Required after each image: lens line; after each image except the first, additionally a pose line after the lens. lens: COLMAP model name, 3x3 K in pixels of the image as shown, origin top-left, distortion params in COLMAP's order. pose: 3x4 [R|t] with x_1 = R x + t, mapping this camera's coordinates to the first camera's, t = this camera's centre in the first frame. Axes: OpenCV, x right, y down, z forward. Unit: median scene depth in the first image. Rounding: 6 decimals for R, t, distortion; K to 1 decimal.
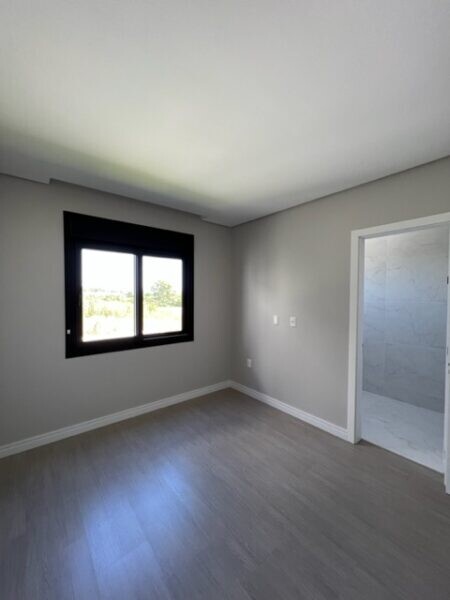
lens RADIAL K [[241.1, 0, 225.0], [0, 241.1, 298.0], [0, 0, 1]] dist [-0.003586, 0.001545]
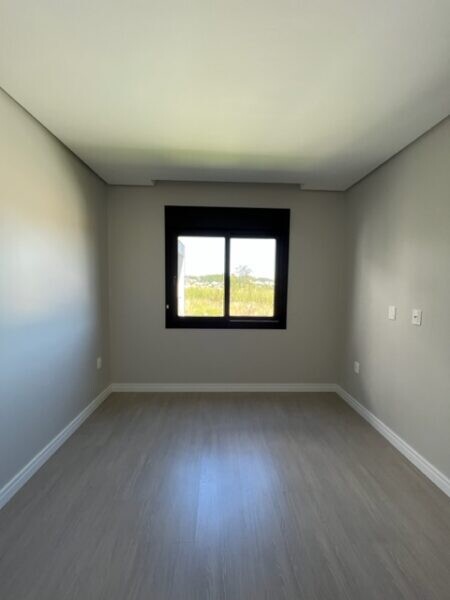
lens RADIAL K [[241.1, 0, 225.0], [0, 241.1, 298.6], [0, 0, 1]] dist [-0.003586, 0.001545]
pose [[0.795842, 0.046687, -0.603701, 0.259213], [-0.019521, 0.998483, 0.051483, 0.026441], [0.605189, -0.029188, 0.795546, 0.178867]]
